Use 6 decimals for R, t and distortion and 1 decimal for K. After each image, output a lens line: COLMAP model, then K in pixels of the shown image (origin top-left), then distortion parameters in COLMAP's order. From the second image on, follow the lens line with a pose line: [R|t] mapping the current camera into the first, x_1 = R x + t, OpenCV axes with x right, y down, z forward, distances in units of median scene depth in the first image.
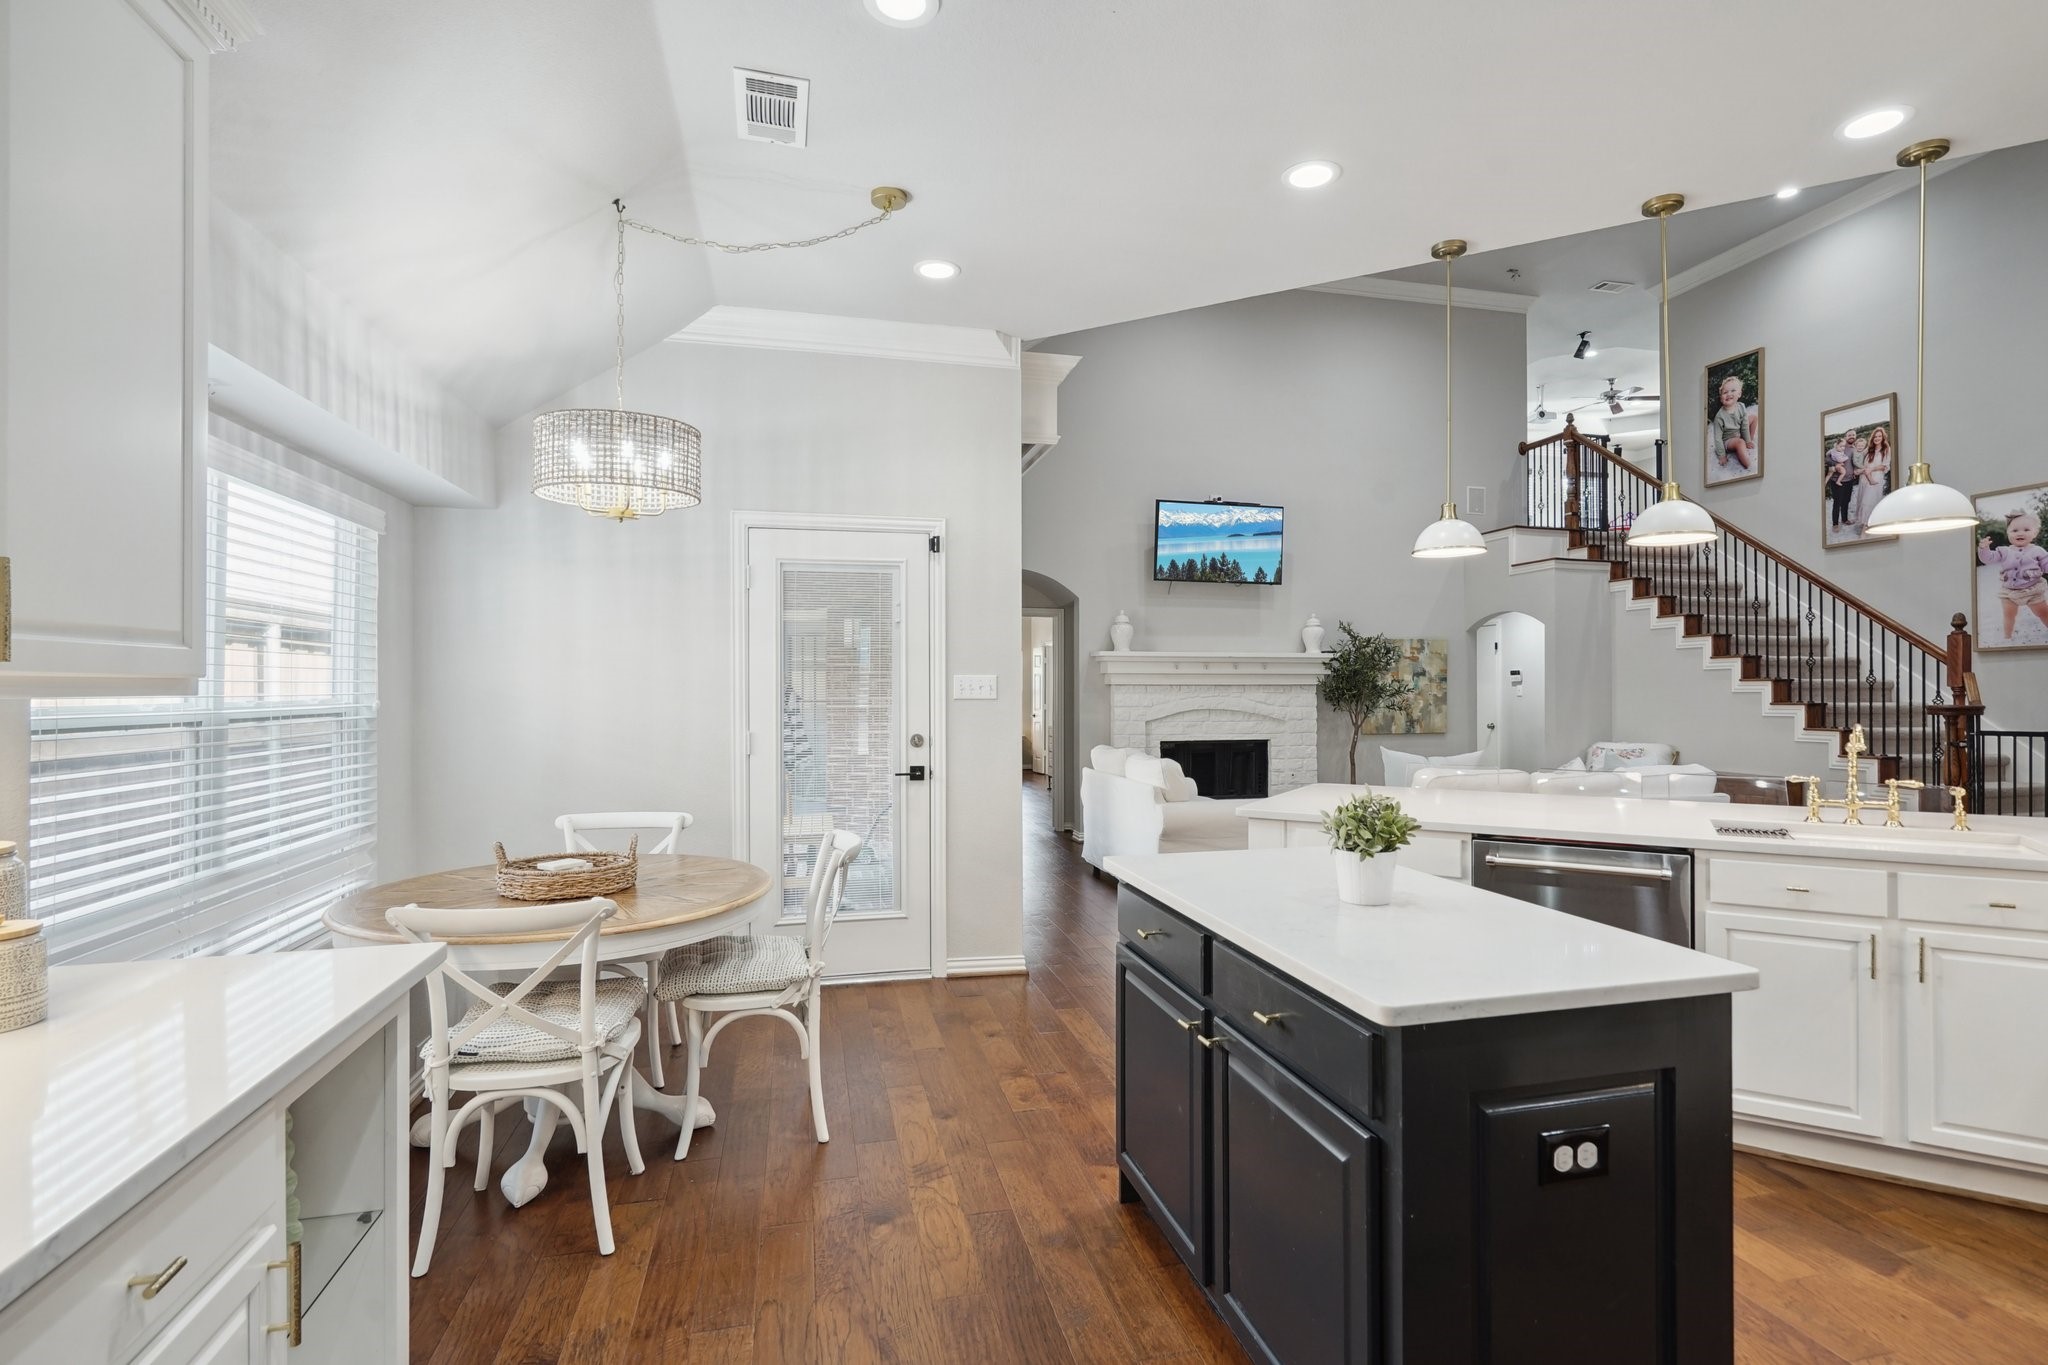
lens RADIAL K [[981.8, 0, 1049.1], [0, 981.8, 684.3], [0, 0, 1]] dist [0.000136, -0.000284]
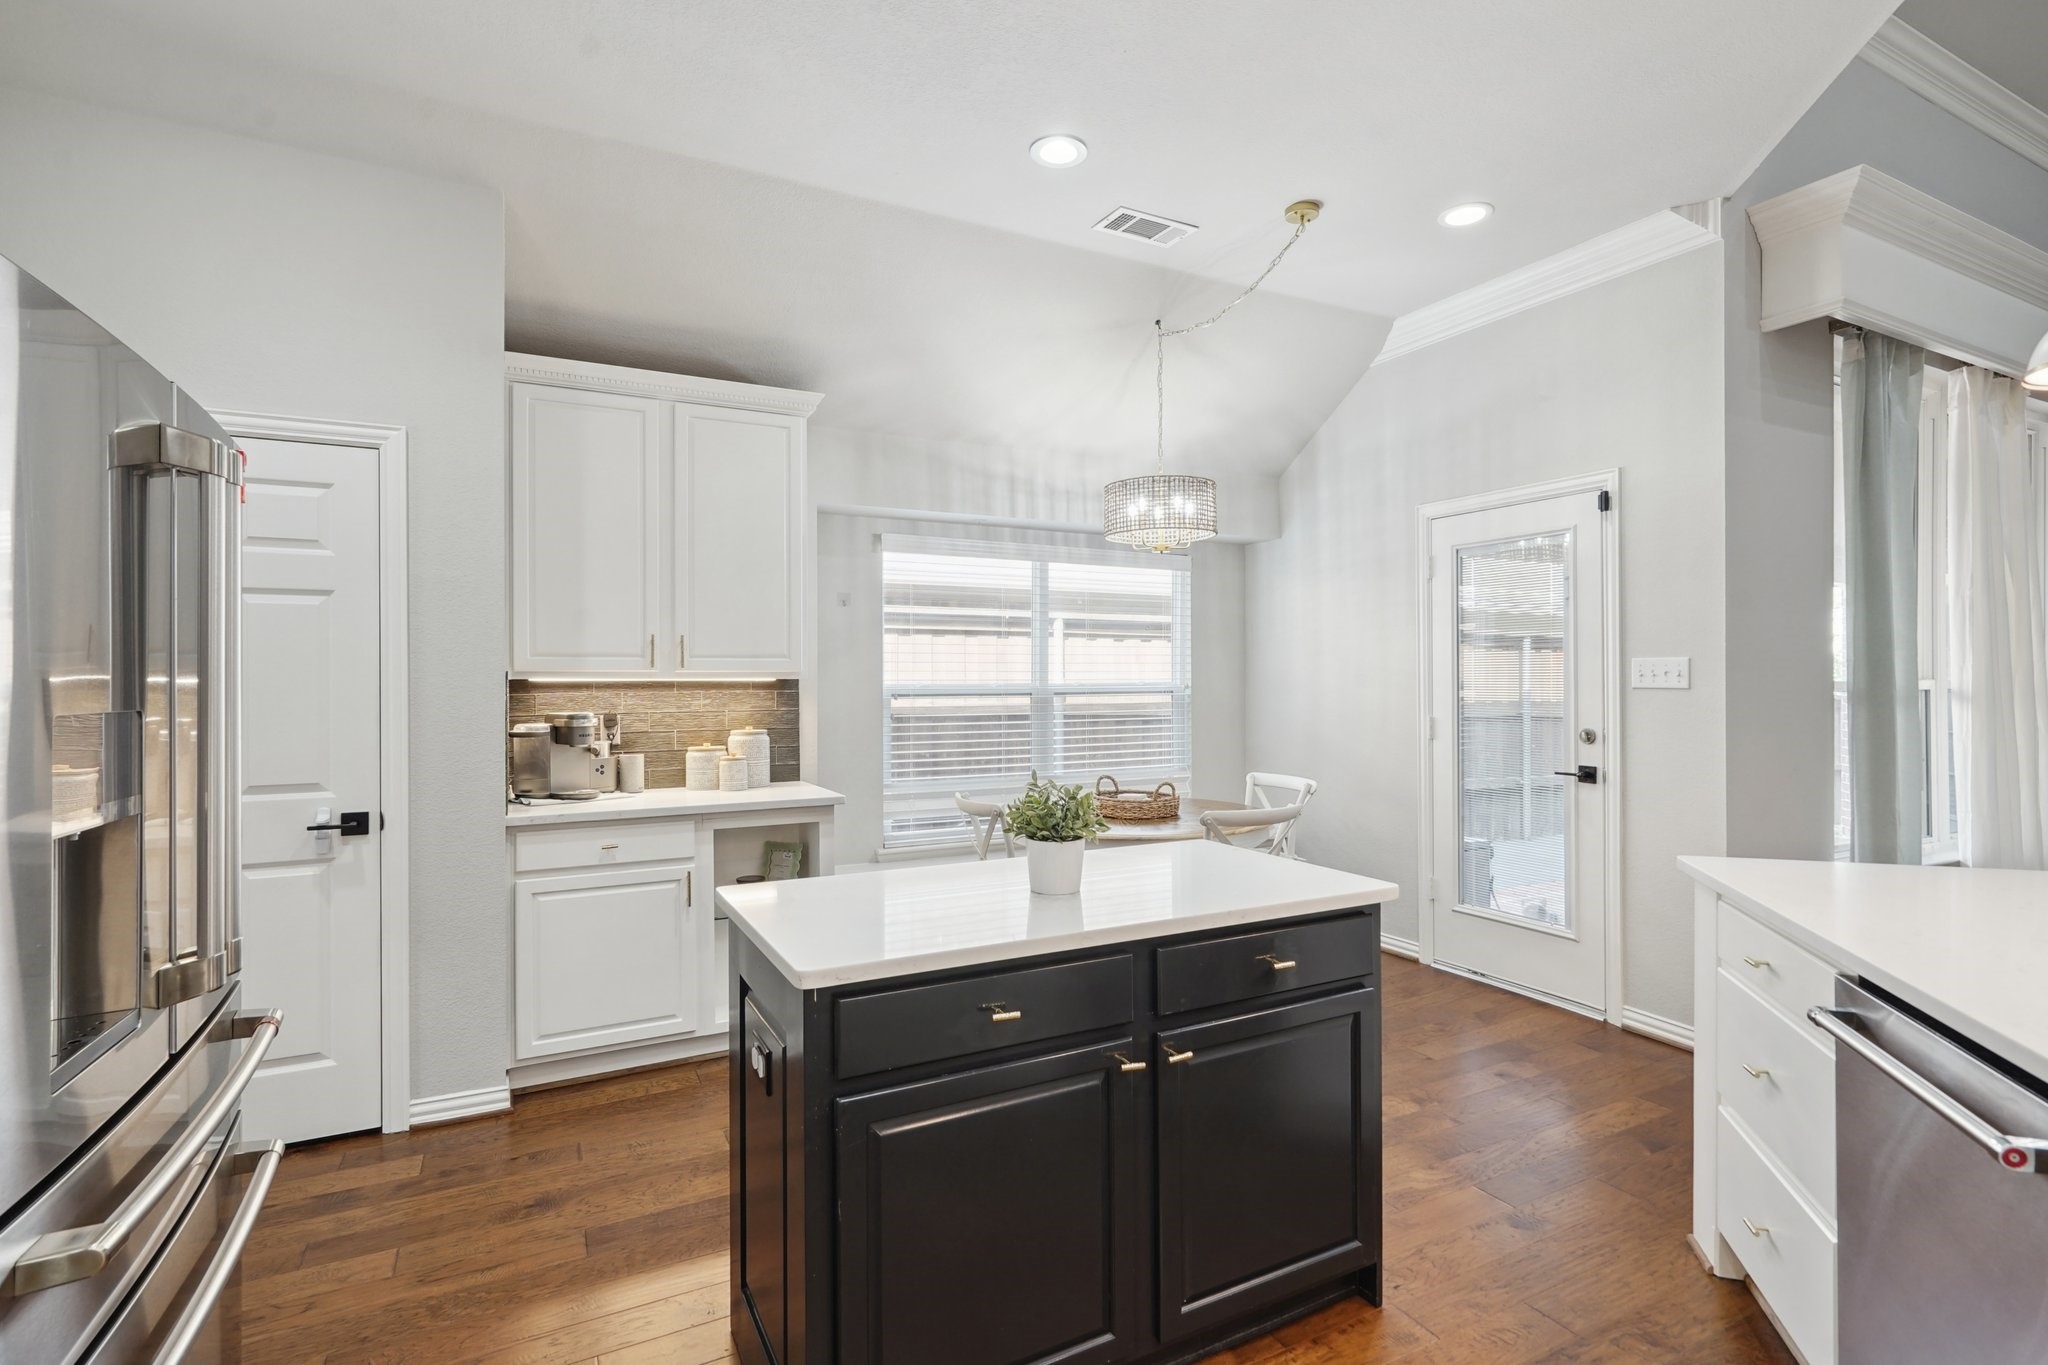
lens RADIAL K [[976.7, 0, 1044.5], [0, 976.7, 685.9], [0, 0, 1]] dist [-0.000493, 0.000200]
pose [[0.238421, 0.013919, -0.971062, 0.326005], [0.003805, 0.999876, 0.015266, -0.000587], [0.971155, -0.007335, 0.238338, 0.194483]]
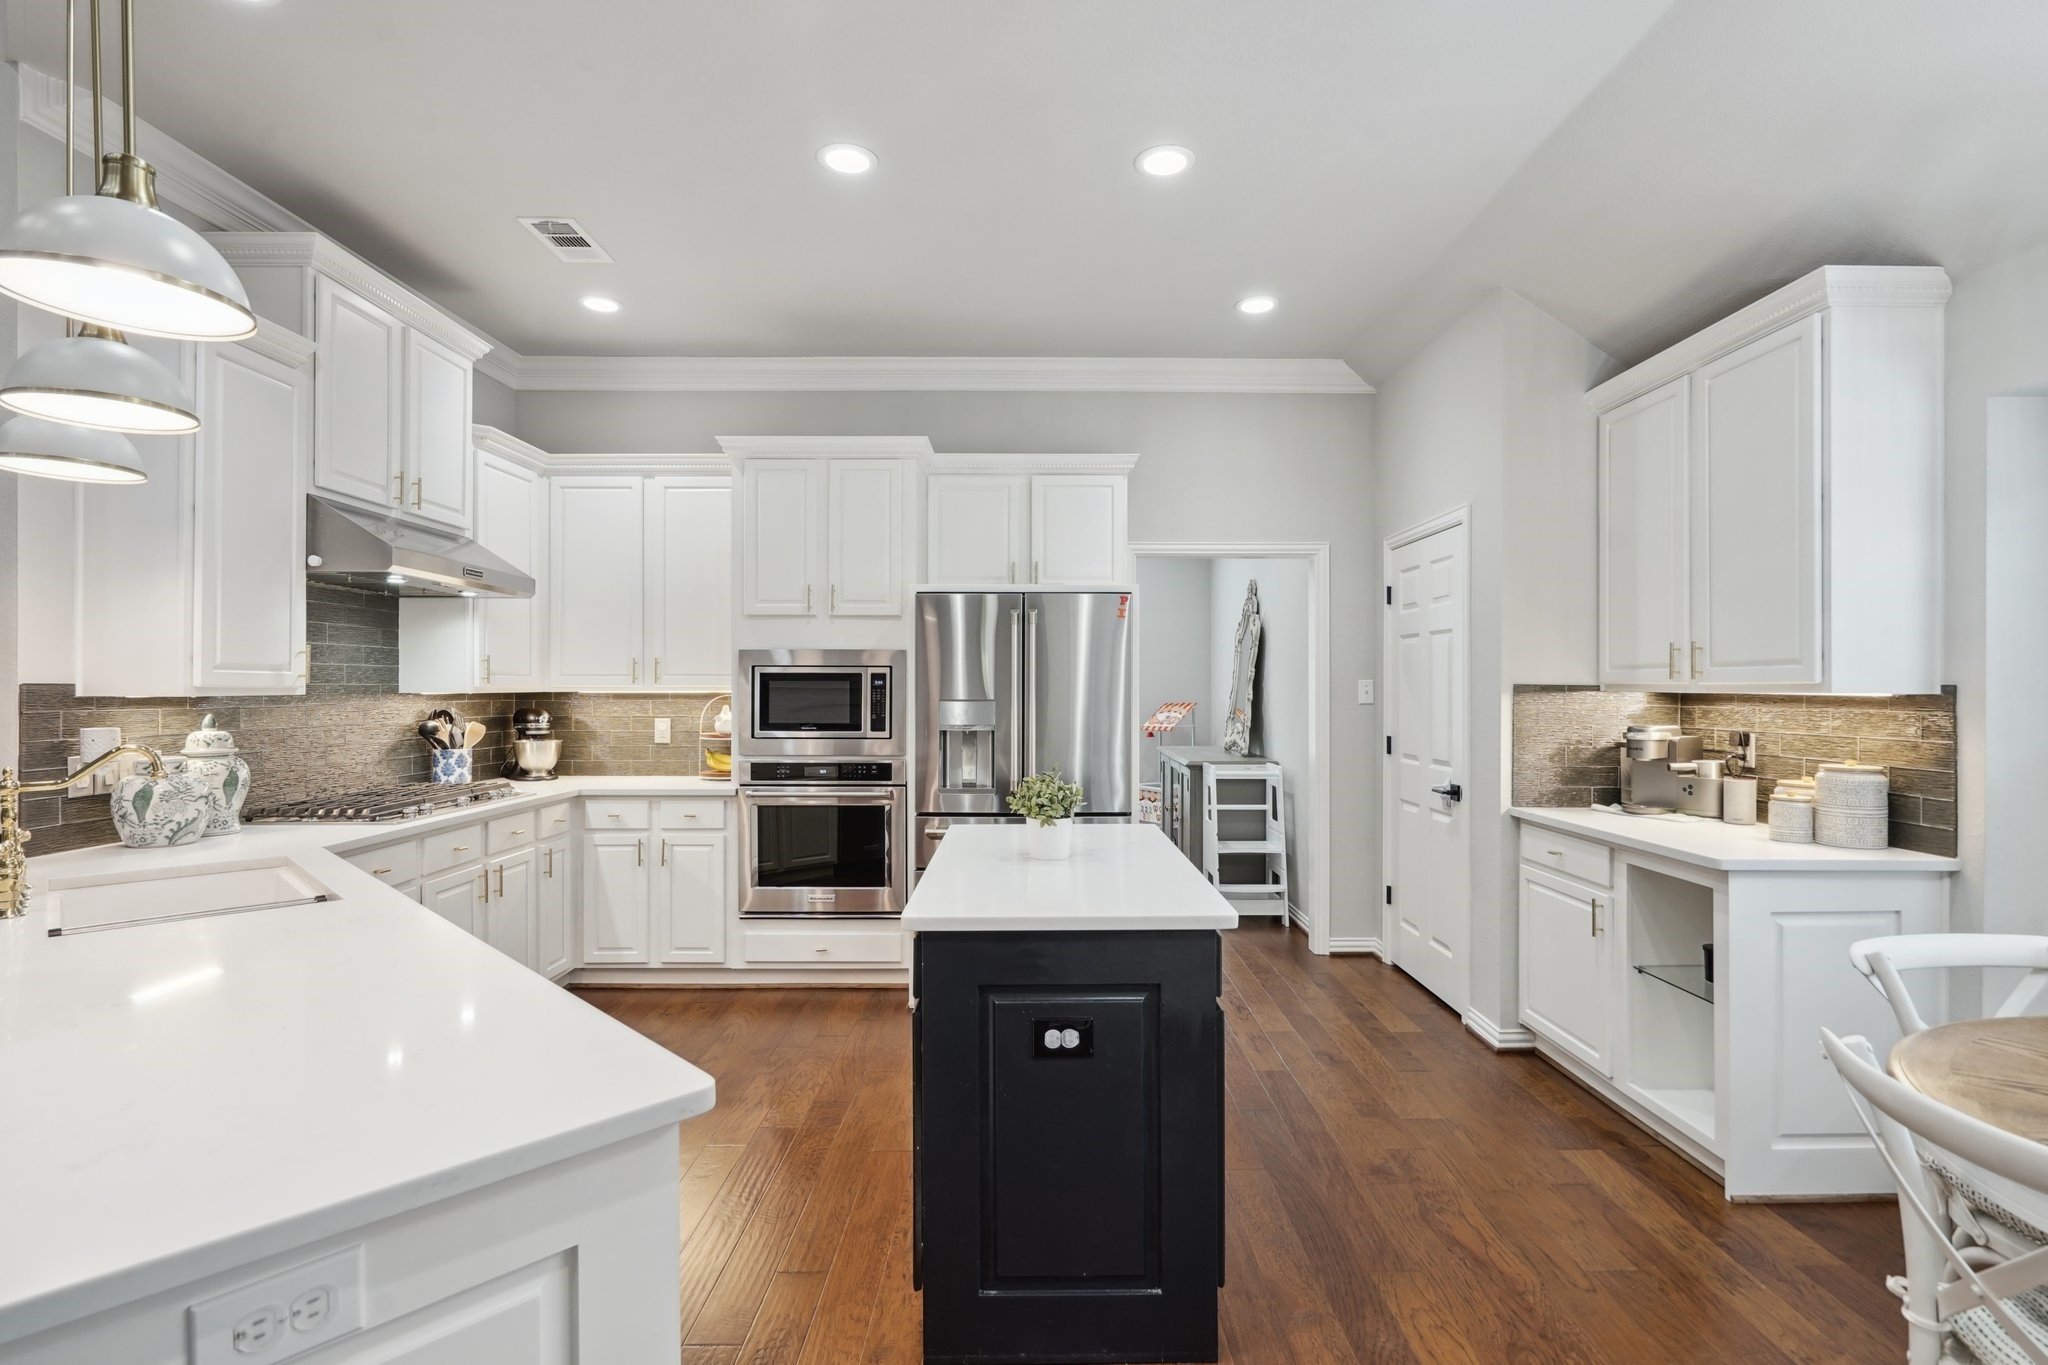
lens RADIAL K [[976.7, 0, 1044.5], [0, 976.7, 685.9], [0, 0, 1]] dist [-0.000493, 0.000200]
pose [[-0.970985, 0.002383, 0.239130, 0.006944], [0.001676, 0.999994, -0.003159, 0.000597], [-0.239136, -0.002667, -0.970982, 0.573061]]
